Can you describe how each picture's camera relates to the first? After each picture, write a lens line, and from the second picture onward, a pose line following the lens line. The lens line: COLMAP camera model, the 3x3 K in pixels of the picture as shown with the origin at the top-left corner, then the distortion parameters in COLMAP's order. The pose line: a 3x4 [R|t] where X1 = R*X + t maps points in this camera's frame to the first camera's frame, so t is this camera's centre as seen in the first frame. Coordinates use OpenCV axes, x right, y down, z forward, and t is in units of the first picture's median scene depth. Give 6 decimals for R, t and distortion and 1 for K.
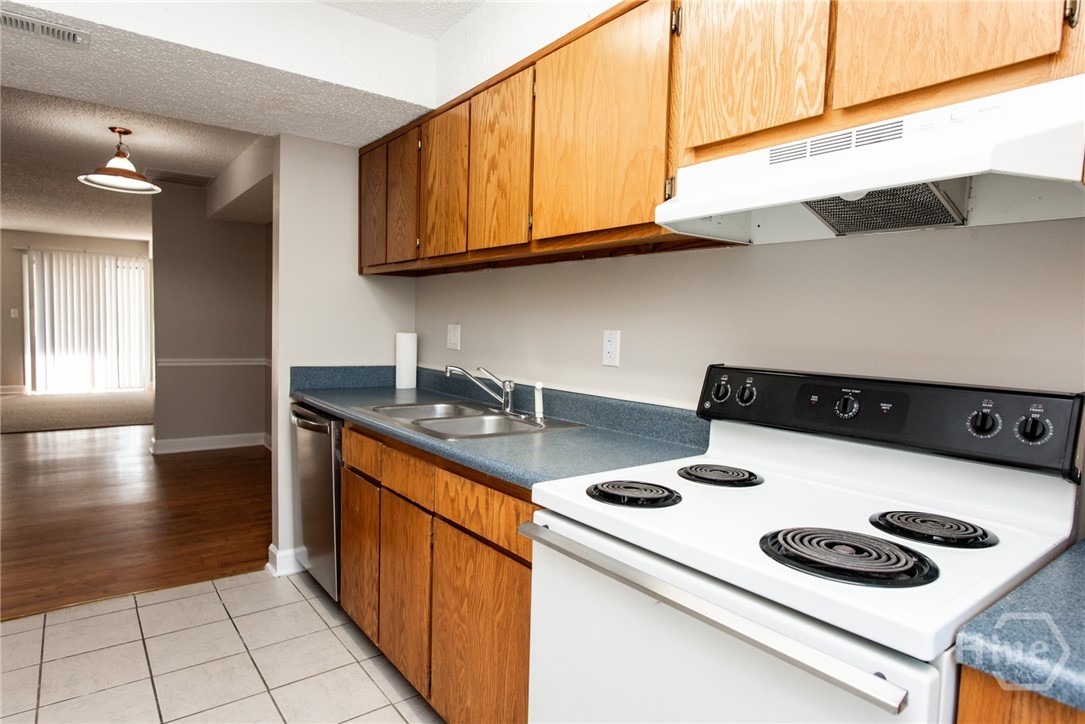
lens RADIAL K [[618.3, 0, 542.5], [0, 618.3, 362.0], [0, 0, 1]] dist [-0.005435, 0.000730]
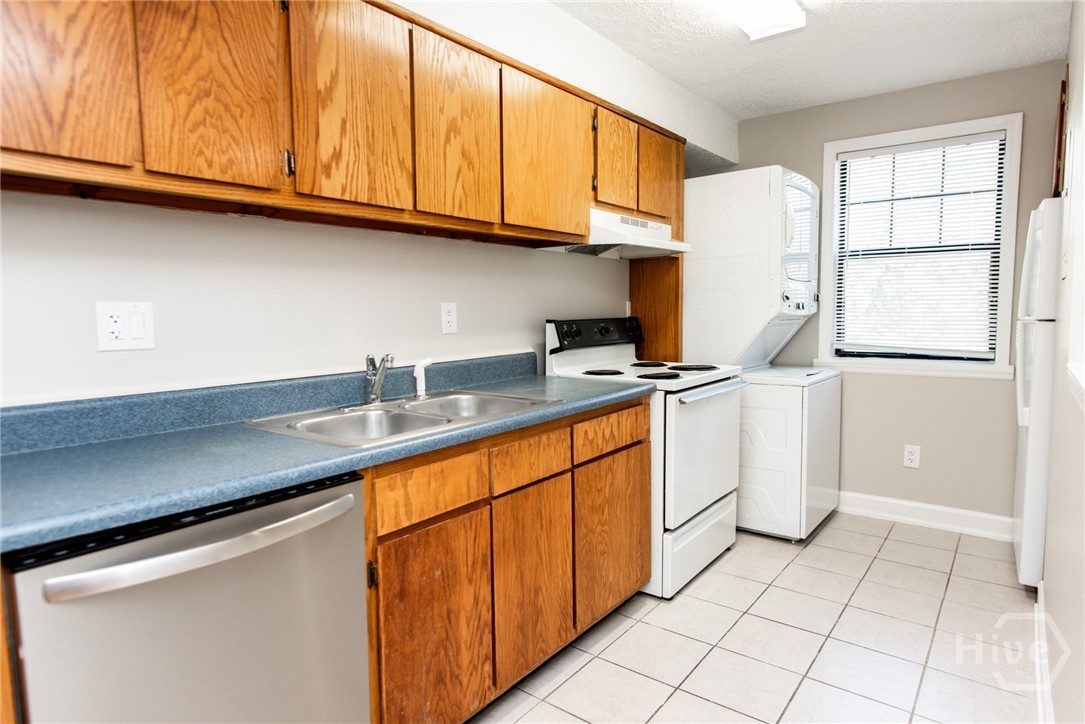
lens RADIAL K [[618.3, 0, 542.5], [0, 618.3, 362.0], [0, 0, 1]] dist [-0.005435, 0.000730]
pose [[-0.257706, -0.109688, 0.959977, -1.328031], [0.062140, 0.989597, 0.129753, -0.101689], [-0.964223, 0.093091, -0.248209, 1.433519]]
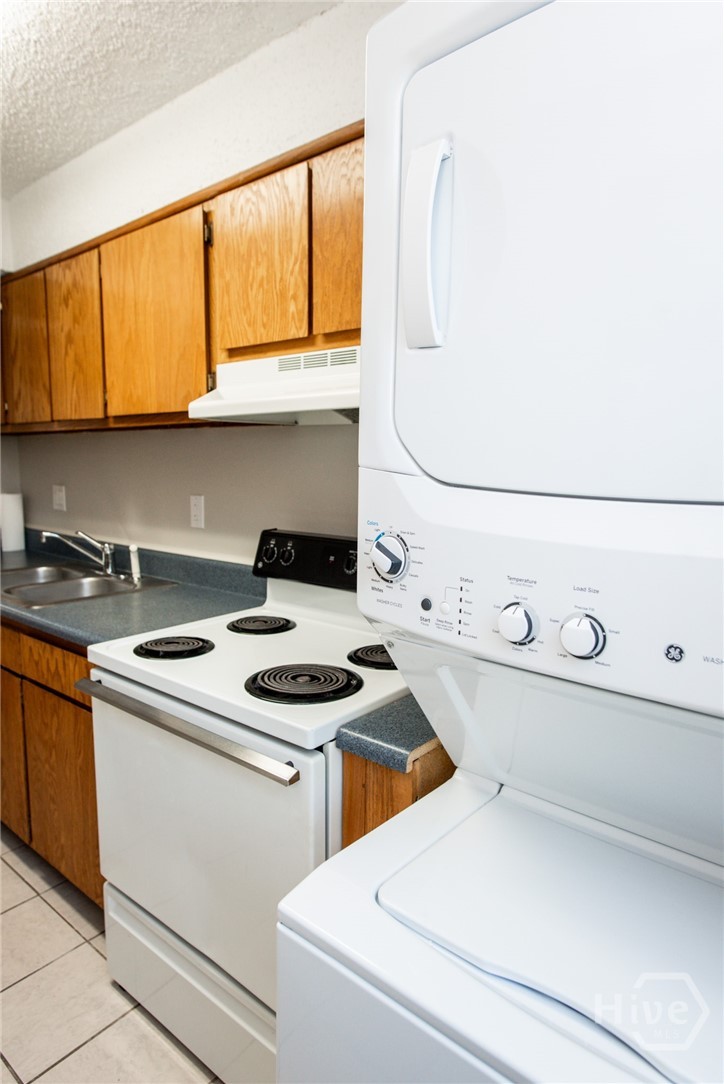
lens RADIAL K [[641.9, 0, 362.0], [0, 641.9, 542.0], [0, 0, 1]] dist [-0.003310, 0.000670]
pose [[0.973237, -0.048121, 0.224710, 0.174475], [0.032116, 0.996715, 0.074348, -0.056325], [-0.227550, -0.065141, 0.971585, -0.220005]]
